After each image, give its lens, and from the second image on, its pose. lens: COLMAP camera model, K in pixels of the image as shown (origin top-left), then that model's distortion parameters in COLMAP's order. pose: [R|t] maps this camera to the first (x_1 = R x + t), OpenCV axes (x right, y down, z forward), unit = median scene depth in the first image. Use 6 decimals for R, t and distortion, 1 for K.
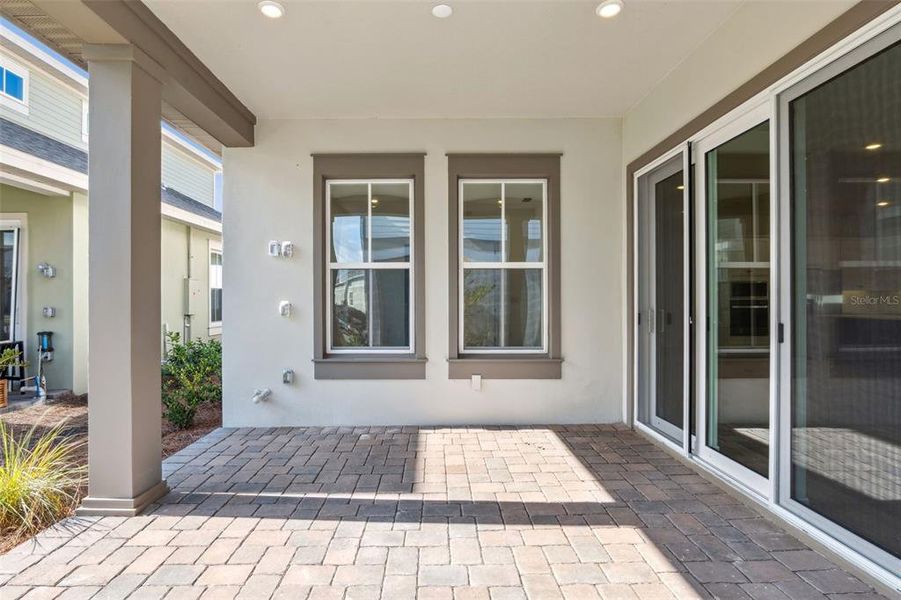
lens RADIAL K [[422.0, 0, 454.5], [0, 422.0, 299.8], [0, 0, 1]] dist [-0.015105, 0.001022]
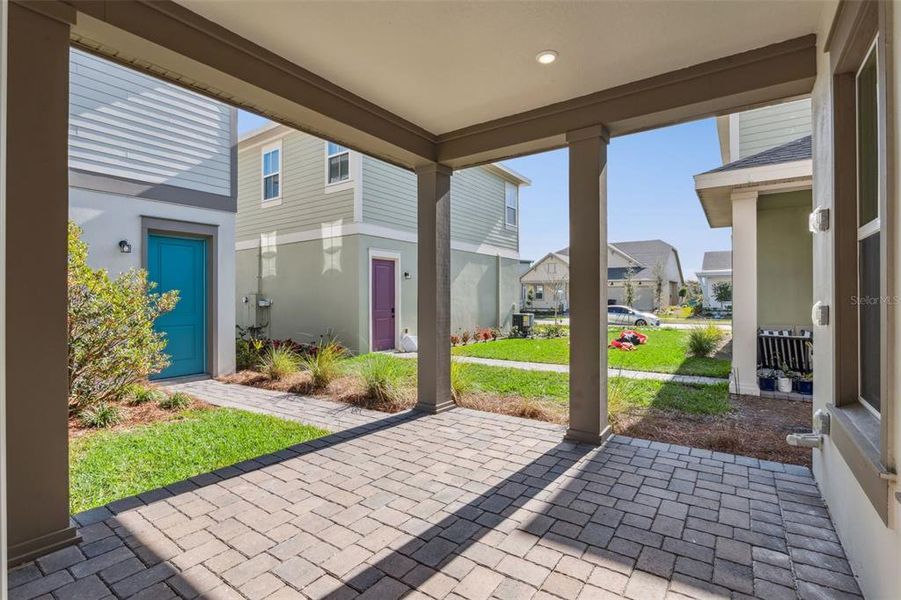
lens RADIAL K [[422.0, 0, 454.5], [0, 422.0, 299.8], [0, 0, 1]] dist [-0.015105, 0.001022]
pose [[-0.592445, 0.004330, -0.805599, 0.751136], [0.001463, 0.999990, 0.004299, -0.011238], [0.805609, 0.001368, -0.592446, 1.605489]]
